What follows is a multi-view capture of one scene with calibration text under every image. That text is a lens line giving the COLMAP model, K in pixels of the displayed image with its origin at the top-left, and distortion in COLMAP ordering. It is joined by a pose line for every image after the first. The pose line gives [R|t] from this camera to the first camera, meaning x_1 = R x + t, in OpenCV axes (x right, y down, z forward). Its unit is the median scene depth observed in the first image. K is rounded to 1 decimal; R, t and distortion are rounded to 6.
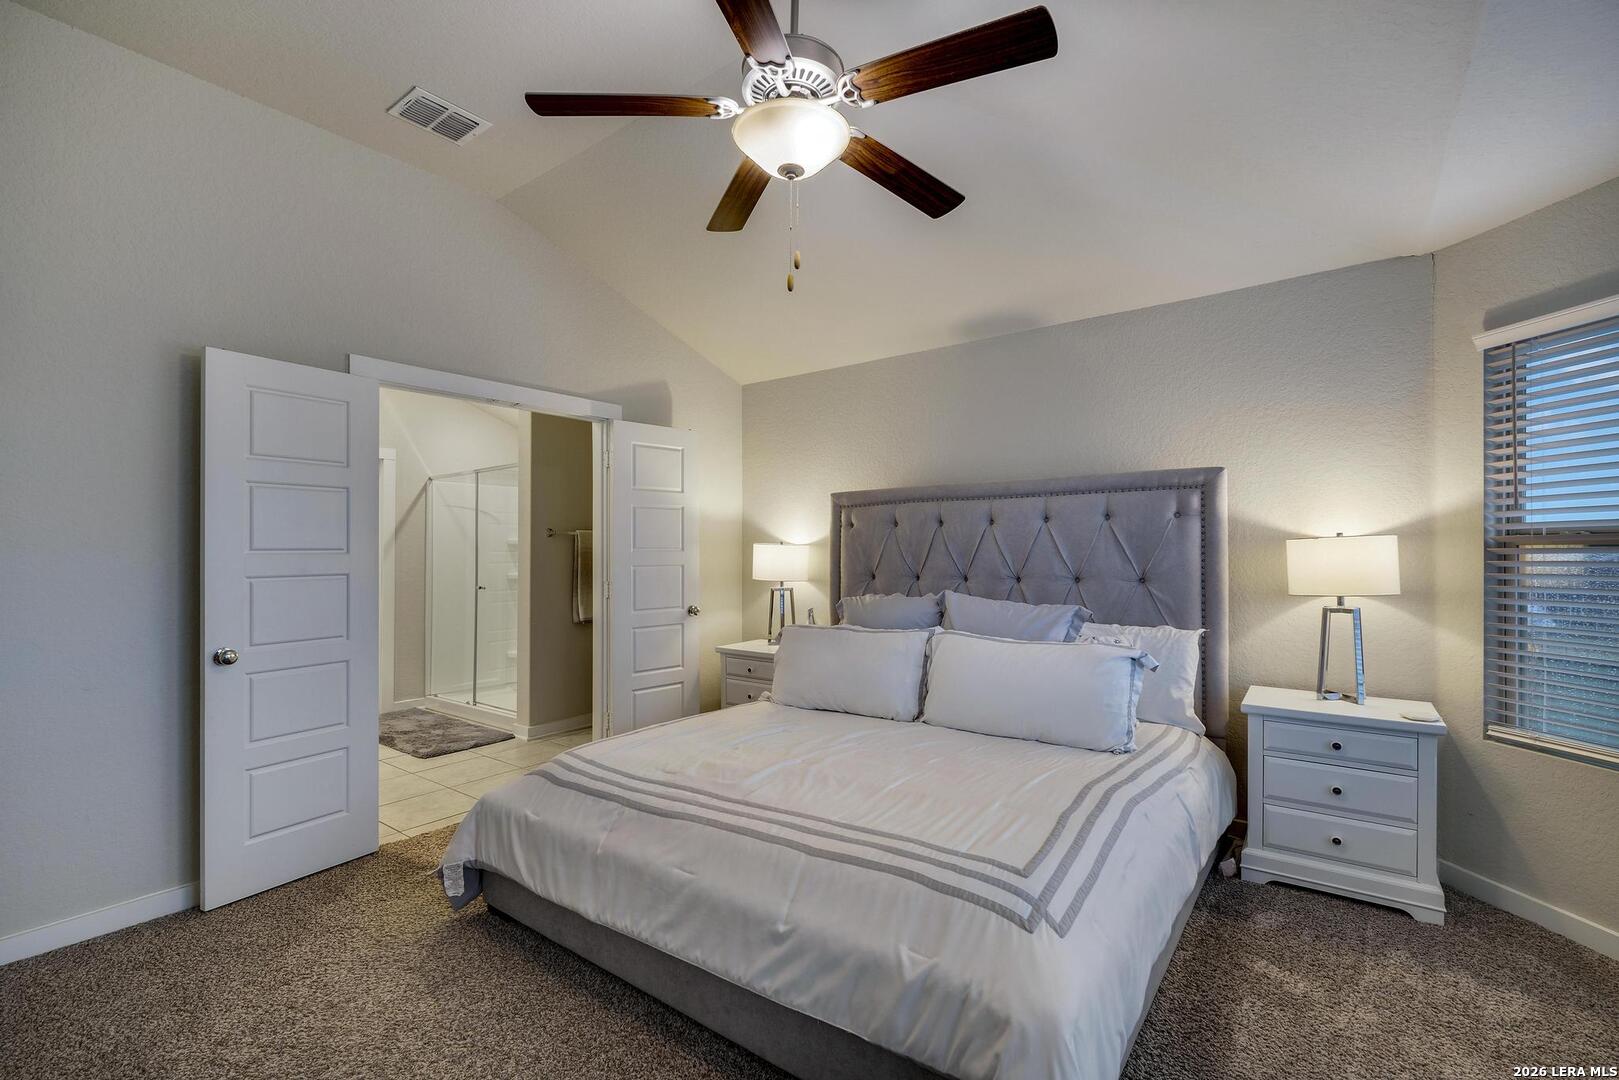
lens RADIAL K [[719.6, 0, 808.4], [0, 719.6, 553.1], [0, 0, 1]] dist [0.001424, 0.000355]
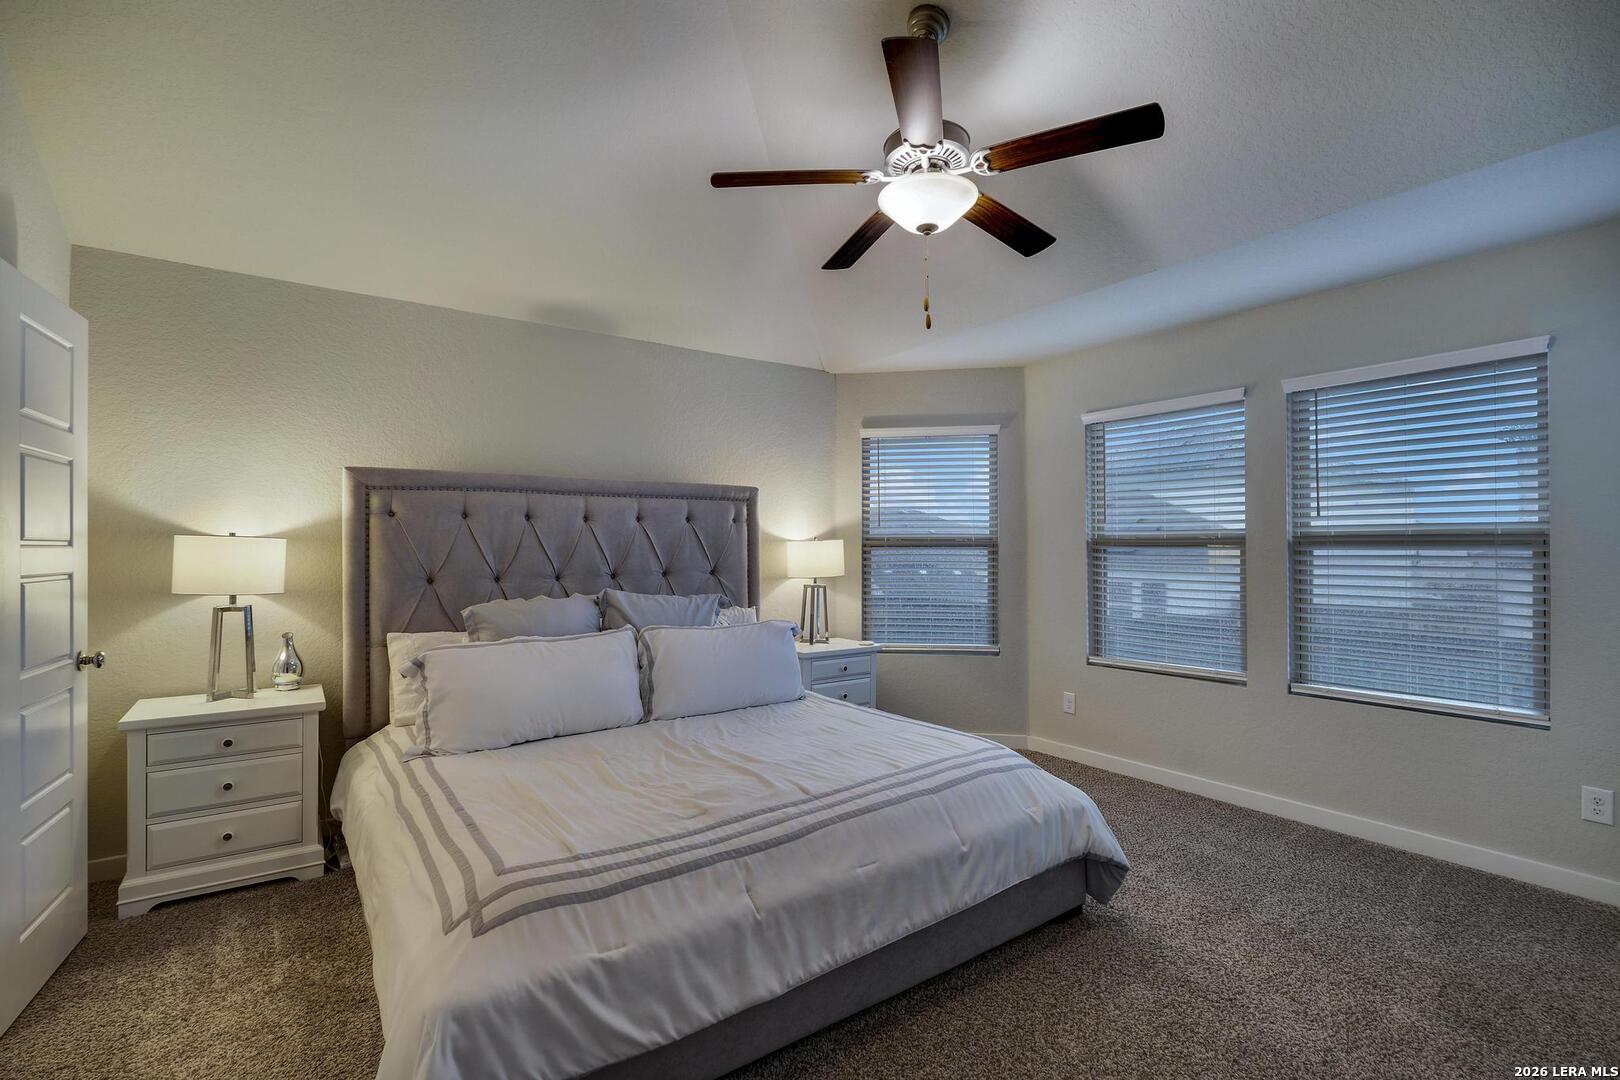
lens RADIAL K [[744.4, 0, 810.0], [0, 744.4, 540.0], [0, 0, 1]] dist [0.002107, 0.000182]
pose [[0.298528, 0.011804, 0.954328, -0.744034], [-0.000460, 0.999925, -0.012224, -0.001996], [-0.954401, 0.003210, 0.298511, 0.471332]]
